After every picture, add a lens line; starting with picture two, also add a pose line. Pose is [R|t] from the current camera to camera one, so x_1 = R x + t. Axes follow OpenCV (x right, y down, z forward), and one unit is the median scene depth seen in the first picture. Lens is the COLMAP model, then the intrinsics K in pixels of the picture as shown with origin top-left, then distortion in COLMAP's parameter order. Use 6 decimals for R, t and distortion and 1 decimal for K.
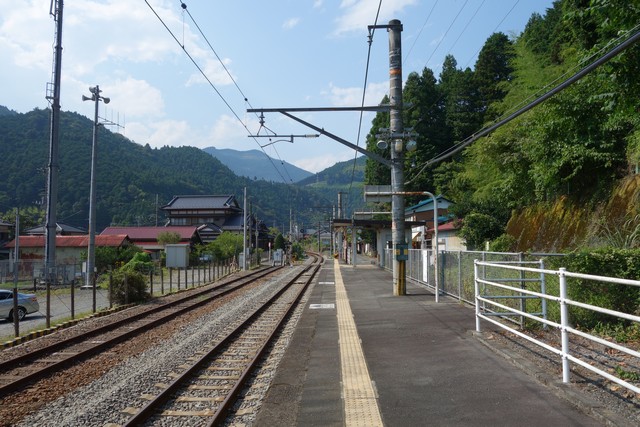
lens RADIAL K [[501.4, 0, 319.6], [0, 501.4, 213.7], [0, 0, 1]] dist [-0.004215, -0.003518]
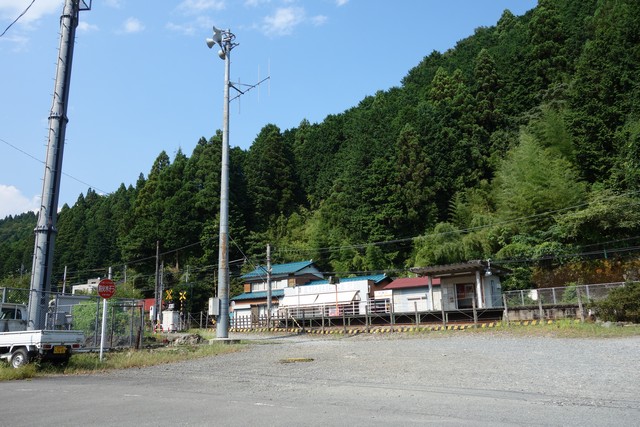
lens RADIAL K [[502.0, 0, 321.5], [0, 502.0, 213.8], [0, 0, 1]] dist [-0.003805, -0.000799]
pose [[0.618934, 0.170785, 0.766651, -0.547429], [-0.023817, 0.979706, -0.199019, 0.073292], [-0.785082, 0.104921, 0.610441, 0.344052]]
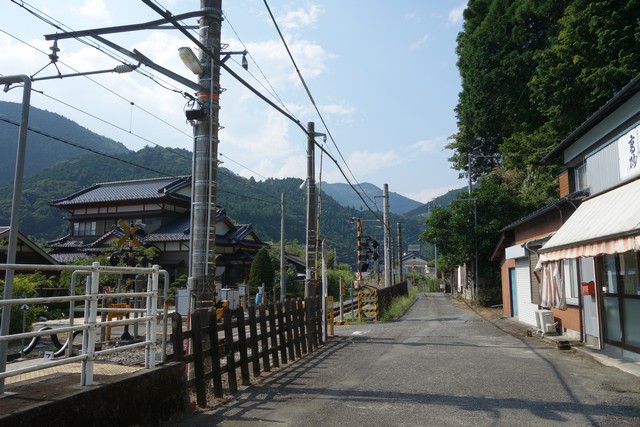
lens RADIAL K [[501.4, 0, 319.6], [0, 501.4, 213.7], [0, 0, 1]] dist [-0.004215, -0.003518]
pose [[0.974571, -0.029193, -0.222167, 0.100005], [0.014272, 0.997551, -0.068472, 0.056062], [0.223622, 0.063560, 0.972601, 0.783914]]
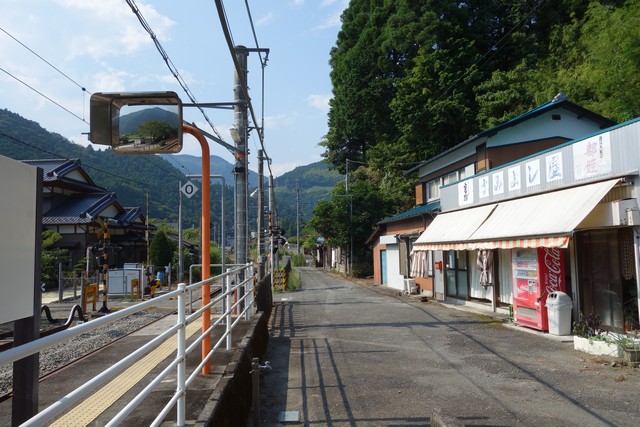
lens RADIAL K [[501.4, 0, 319.6], [0, 501.4, 213.7], [0, 0, 1]] dist [-0.004215, -0.003518]
pose [[0.996973, -0.010547, 0.077035, 0.055814], [0.011558, 0.999853, -0.012692, 0.042758], [-0.076890, 0.013544, 0.996948, 0.677601]]
